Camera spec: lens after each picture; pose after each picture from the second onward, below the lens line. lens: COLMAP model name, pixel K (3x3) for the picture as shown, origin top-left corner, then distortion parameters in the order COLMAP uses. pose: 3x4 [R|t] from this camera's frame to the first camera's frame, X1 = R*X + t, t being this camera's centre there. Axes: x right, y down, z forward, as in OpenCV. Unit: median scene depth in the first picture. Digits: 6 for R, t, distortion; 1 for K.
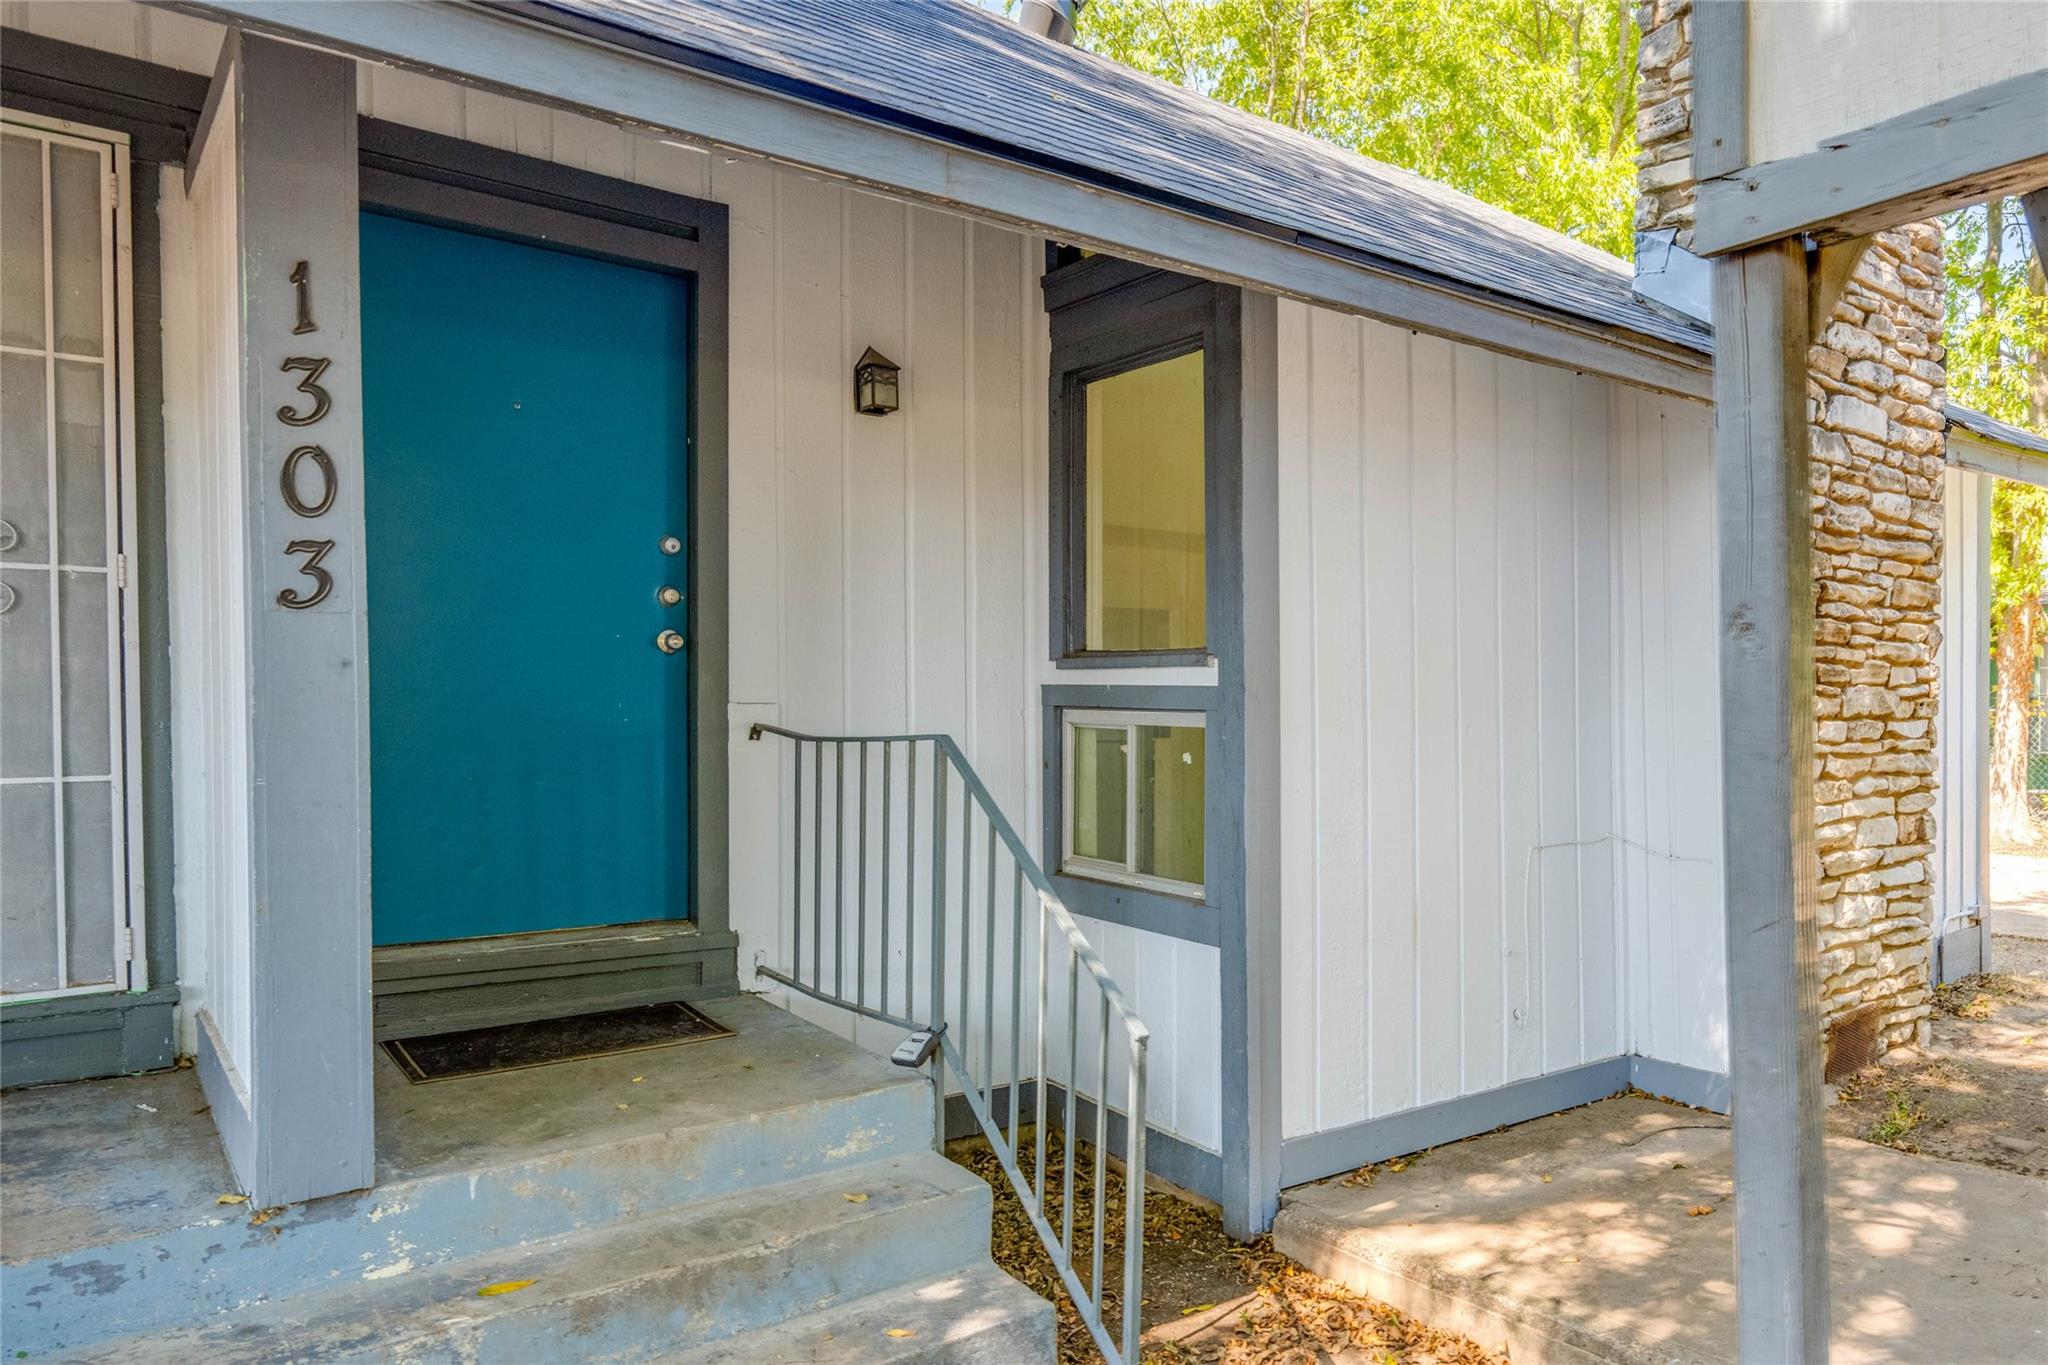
lens RADIAL K [[1373.4, 0, 1030.0], [0, 1373.4, 751.8], [0, 0, 1]] dist [-0.004731, -0.003146]
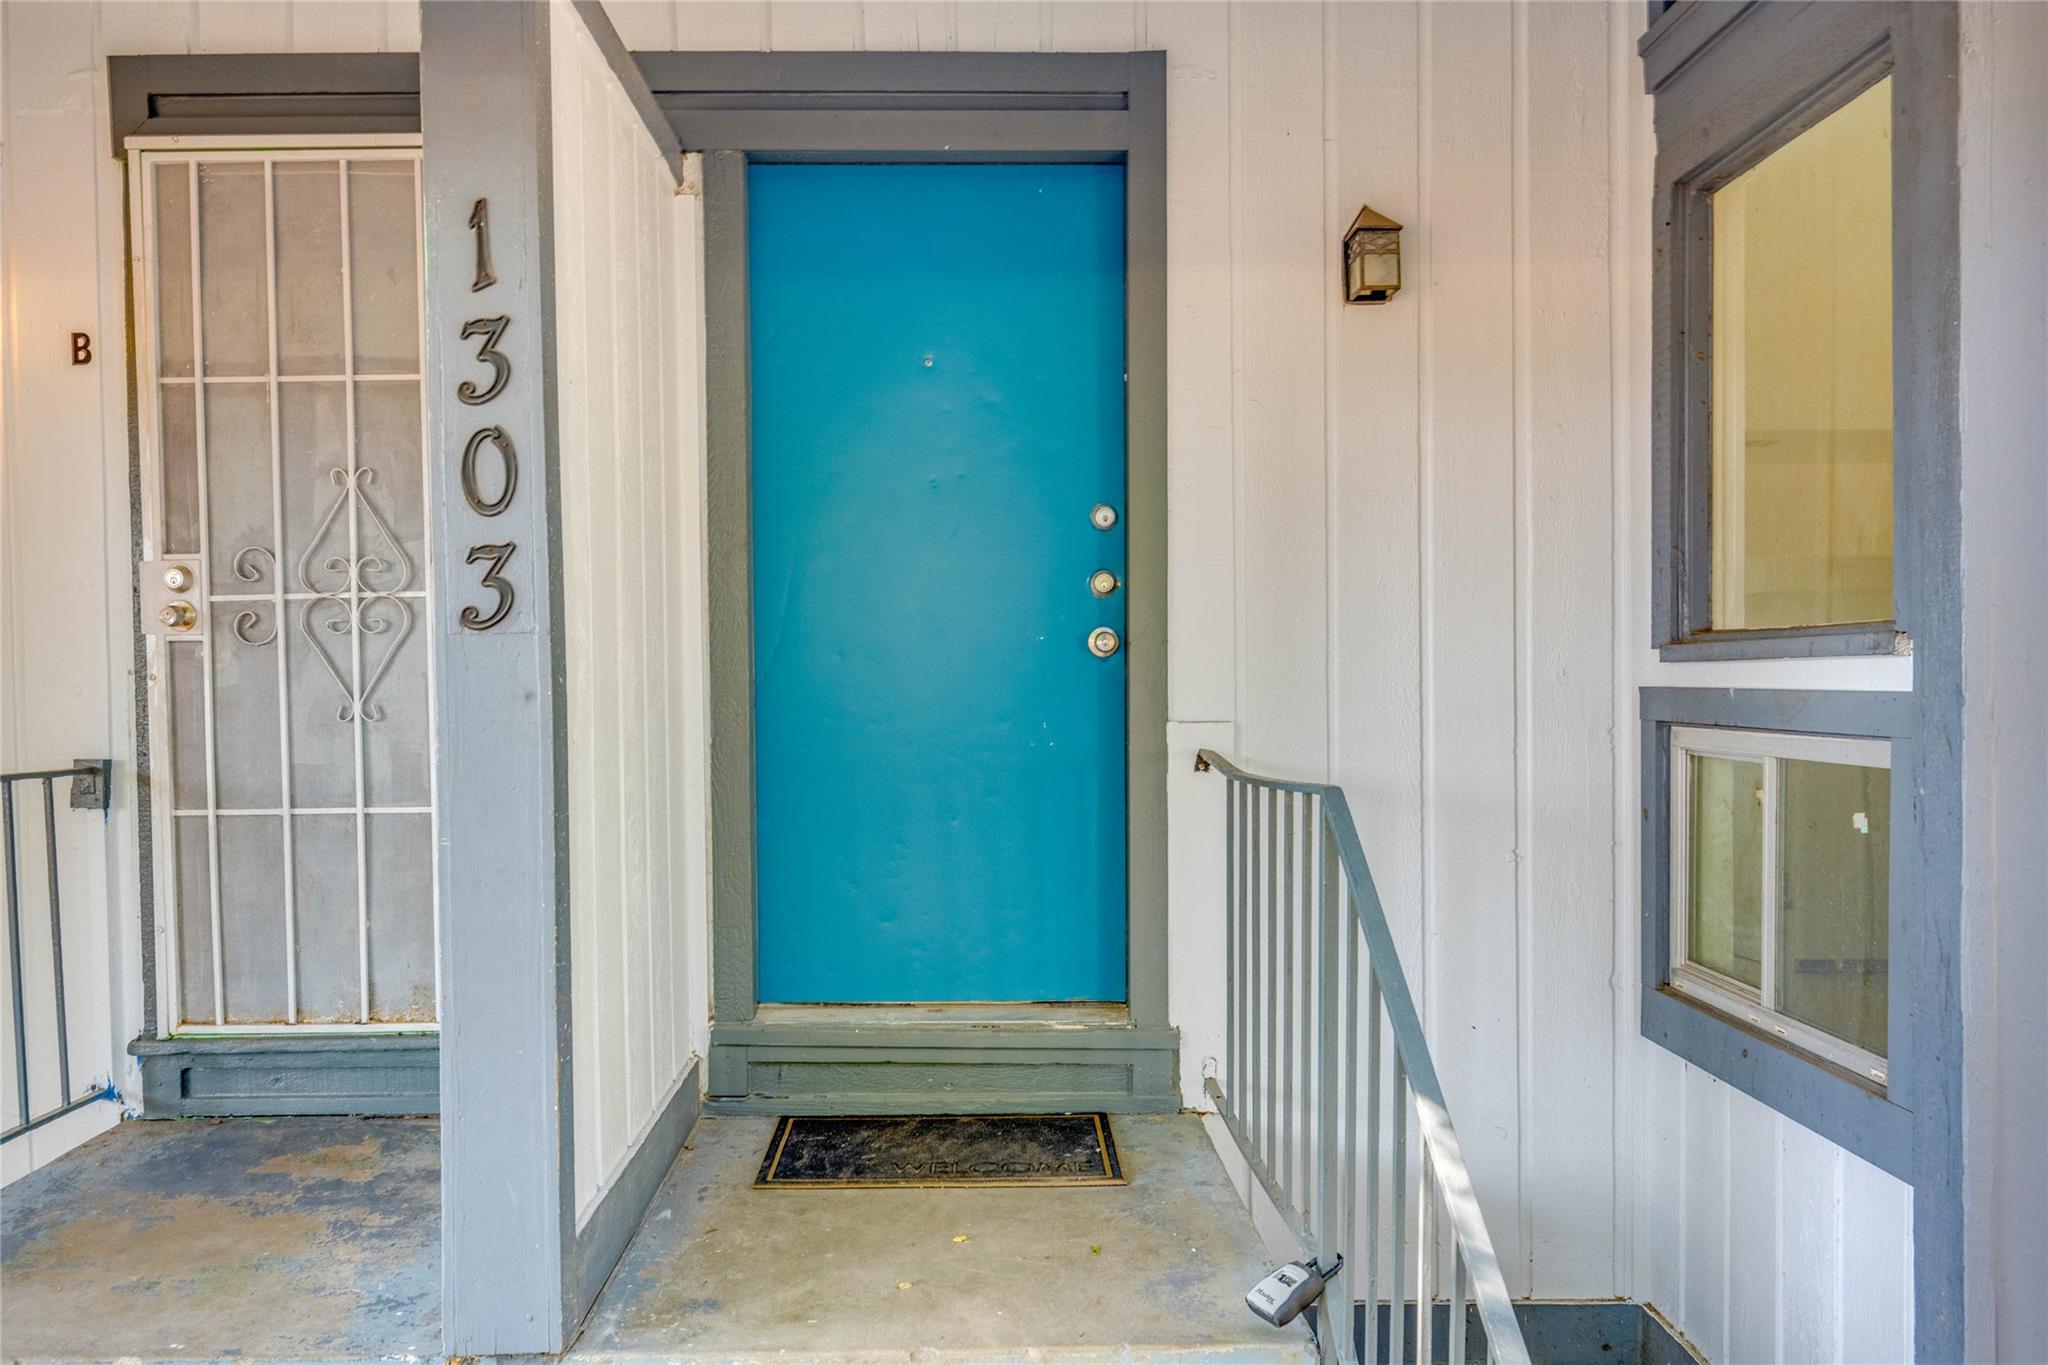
lens RADIAL K [[1373.4, 0, 1030.0], [0, 1373.4, 751.8], [0, 0, 1]] dist [-0.004731, -0.003146]
pose [[0.839288, 0.006060, -0.543653, 0.125119], [0.000530, 0.999928, 0.011964, -0.028522], [0.543687, -0.010329, 0.839225, 0.337777]]
